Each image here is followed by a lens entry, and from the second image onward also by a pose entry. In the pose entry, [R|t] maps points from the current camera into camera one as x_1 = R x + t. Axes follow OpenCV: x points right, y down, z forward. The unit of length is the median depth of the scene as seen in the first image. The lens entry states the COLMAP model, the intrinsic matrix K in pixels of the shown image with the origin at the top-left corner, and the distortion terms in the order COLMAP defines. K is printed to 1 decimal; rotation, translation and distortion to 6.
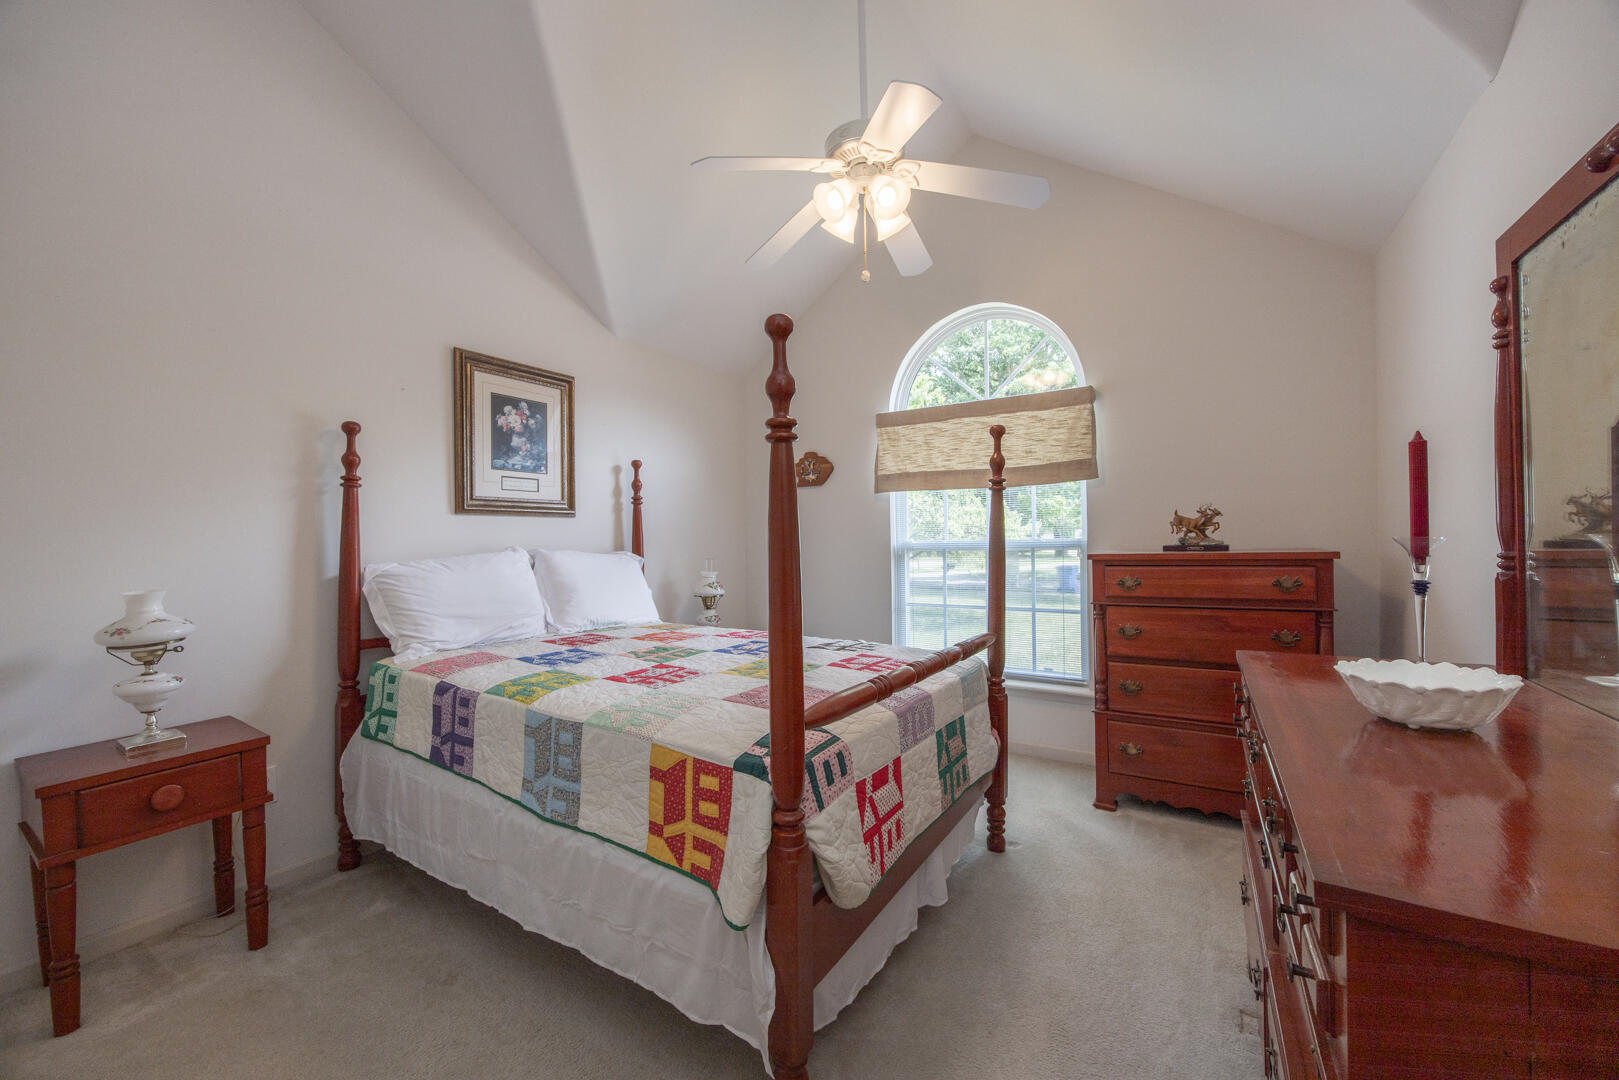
lens RADIAL K [[644.5, 0, 801.0], [0, 644.5, 536.8], [0, 0, 1]] dist [0.000845, -0.000028]
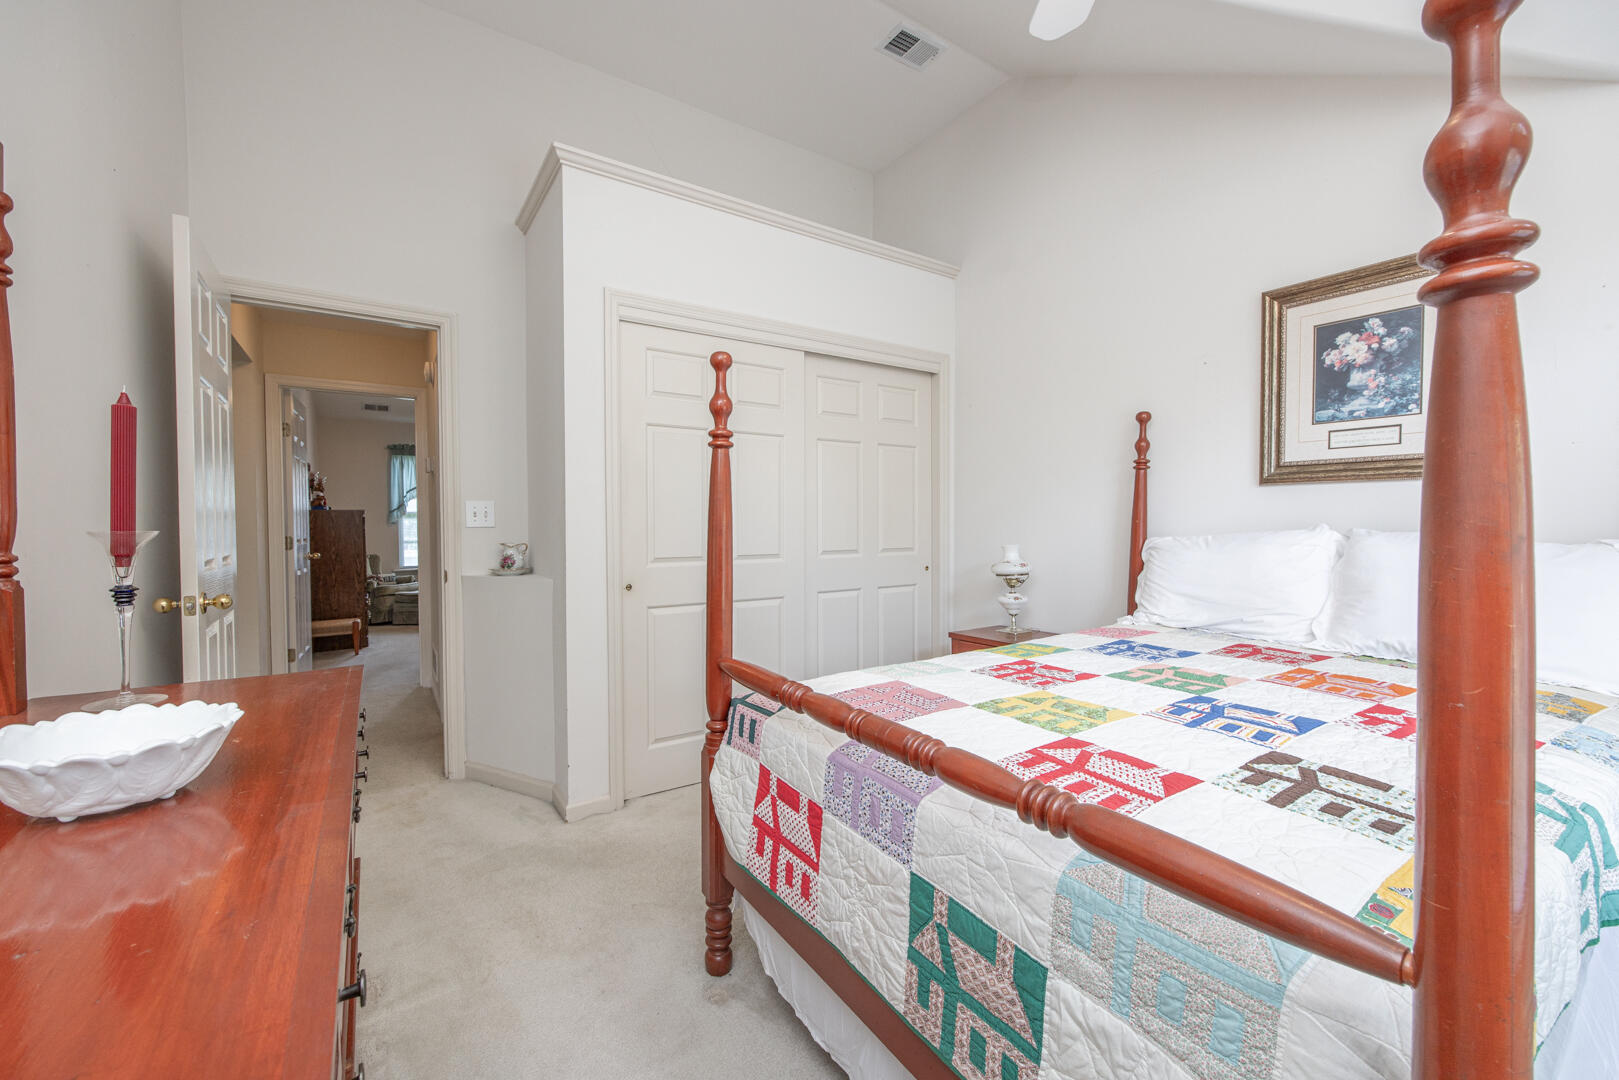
lens RADIAL K [[644.5, 0, 800.9], [0, 644.5, 531.9], [0, 0, 1]] dist [0.000845, -0.000028]
pose [[-0.425701, 0.028339, -0.904420, 0.489750], [0.008332, 0.999590, 0.027399, -0.001491], [0.904826, 0.004128, -0.425762, 0.760075]]
